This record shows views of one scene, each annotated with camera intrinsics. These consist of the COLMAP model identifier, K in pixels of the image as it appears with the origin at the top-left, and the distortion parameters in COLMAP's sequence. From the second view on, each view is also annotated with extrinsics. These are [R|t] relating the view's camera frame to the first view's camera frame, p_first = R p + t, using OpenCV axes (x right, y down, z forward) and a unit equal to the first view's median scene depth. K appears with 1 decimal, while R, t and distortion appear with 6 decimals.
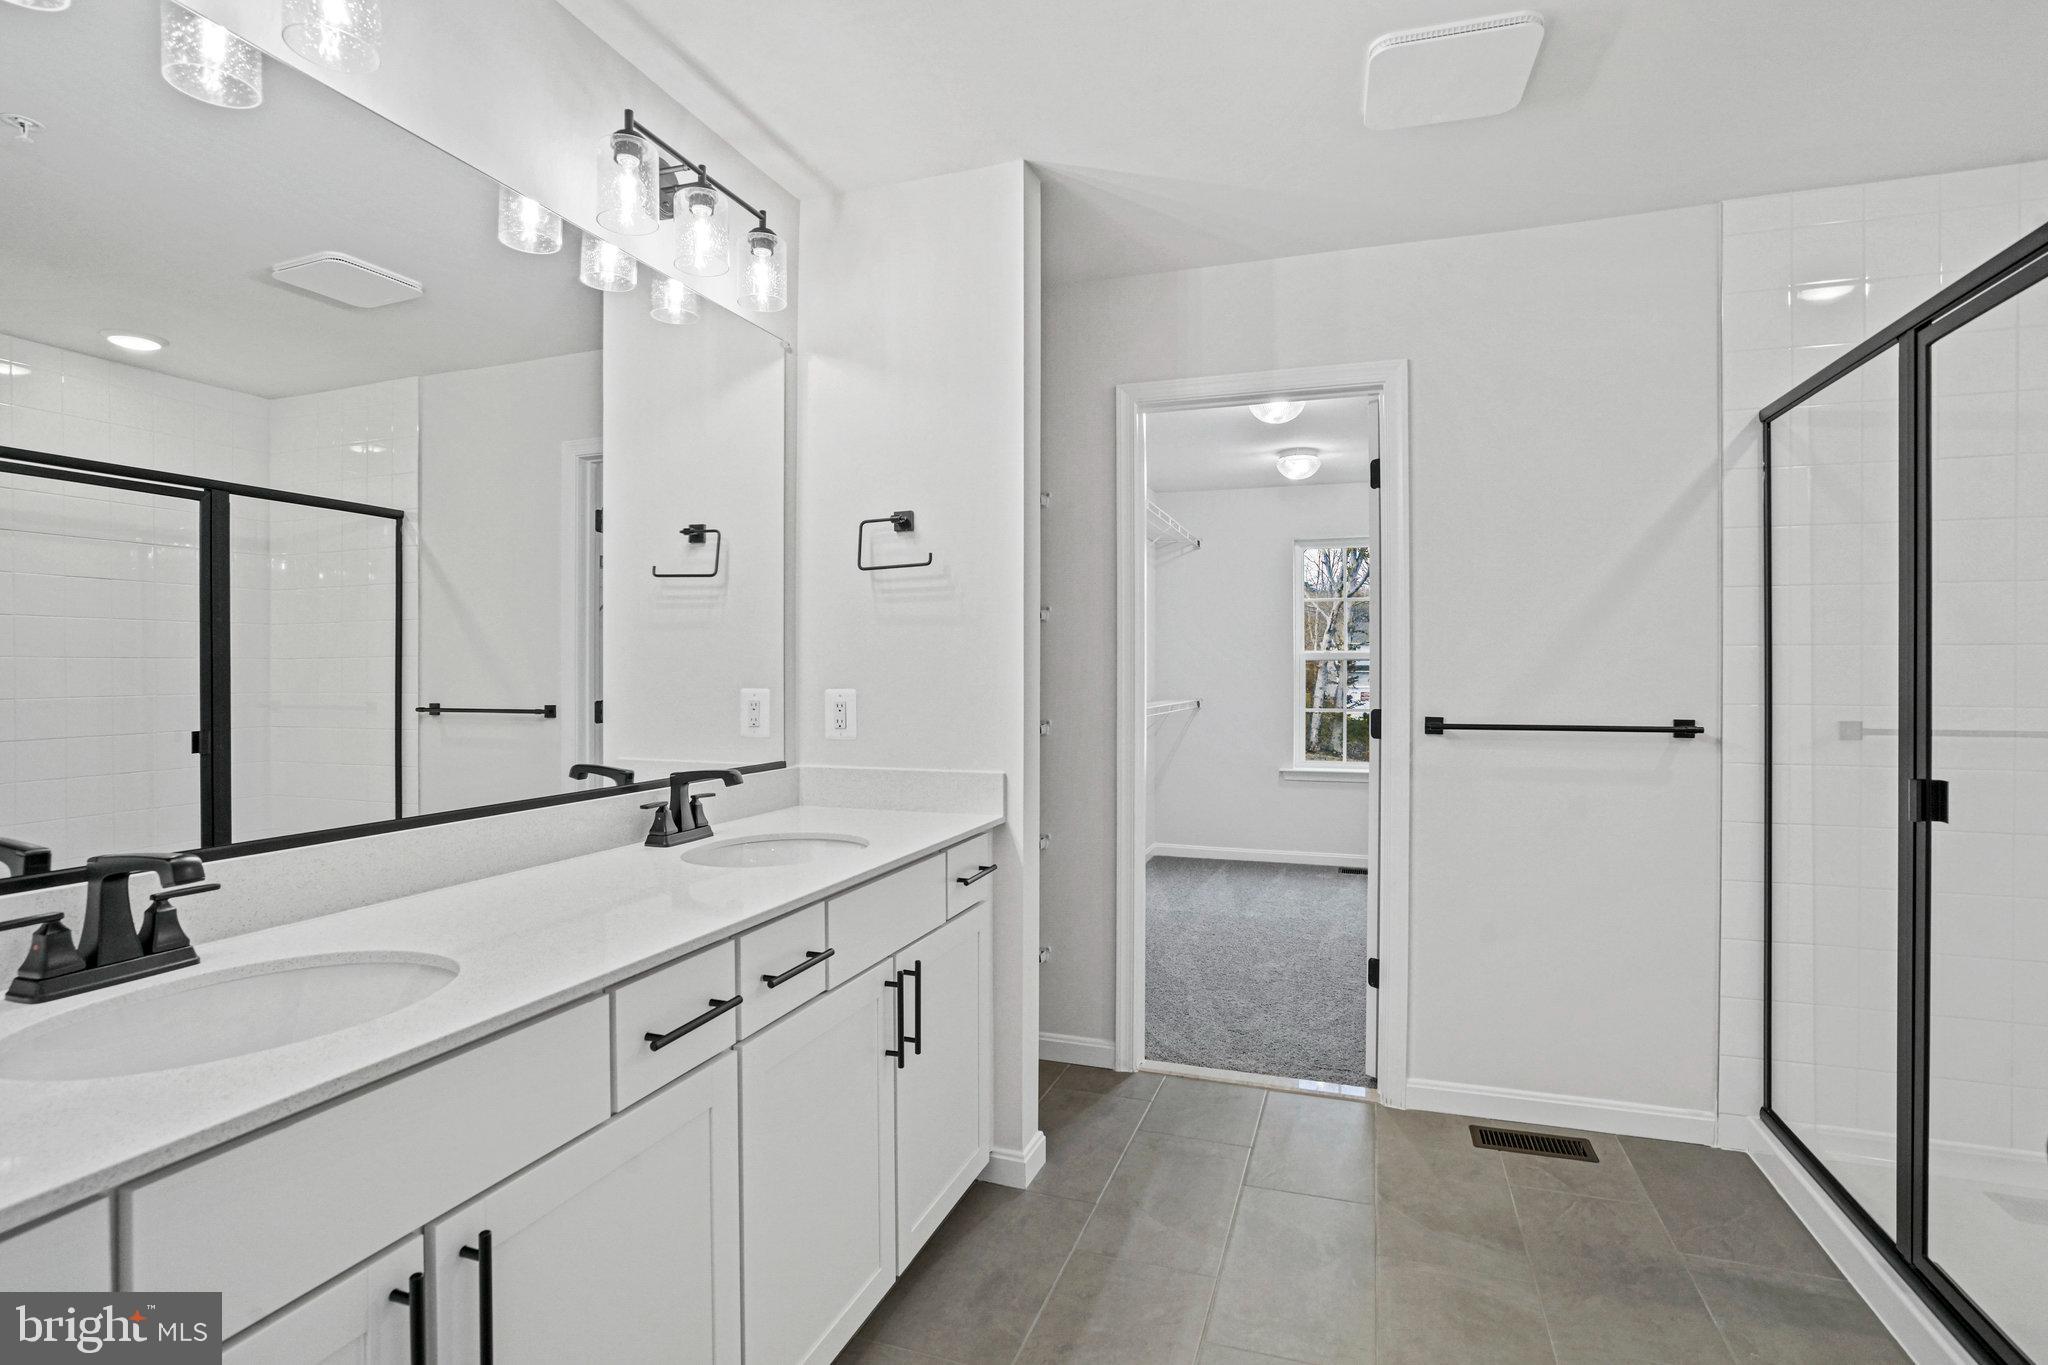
lens RADIAL K [[1000.7, 0, 1014.7], [0, 1000.7, 676.7], [0, 0, 1]] dist [-0.037615, 0.014207]
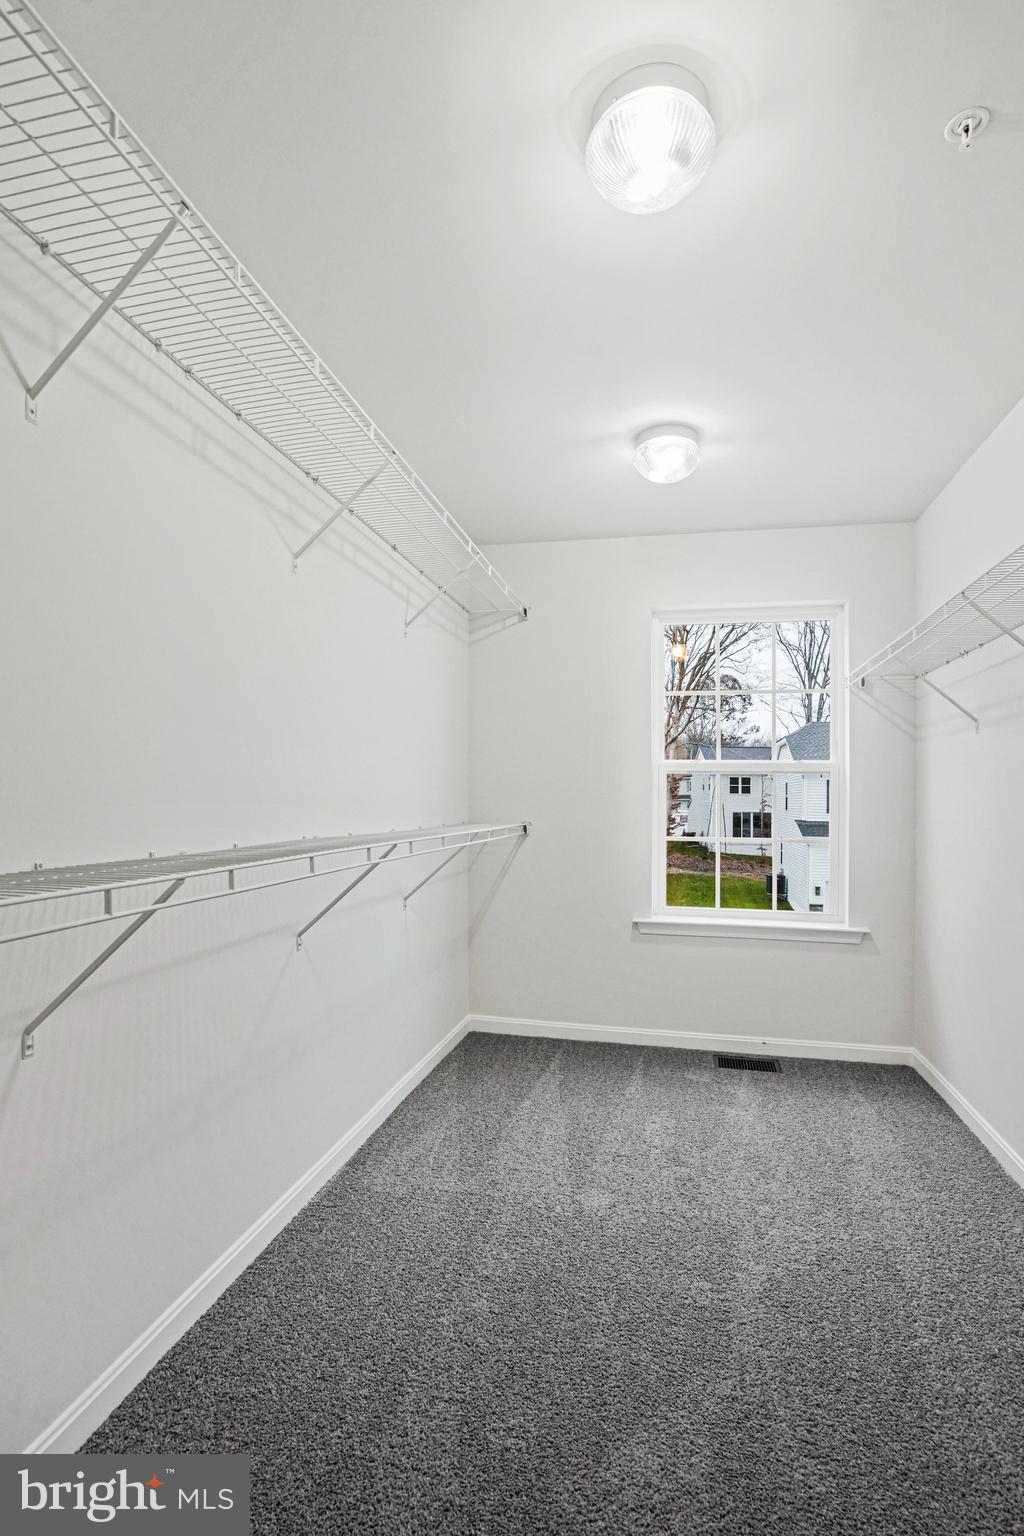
lens RADIAL K [[750.5, 0, 487.1], [0, 750.5, 835.4], [0, 0, 1]] dist [-0.037615, 0.014207]
pose [[0.996139, -0.005531, 0.087613, 0.106358], [0.001944, 0.999158, 0.040979, 0.008486], [-0.087766, -0.040650, 0.995311, 0.445111]]
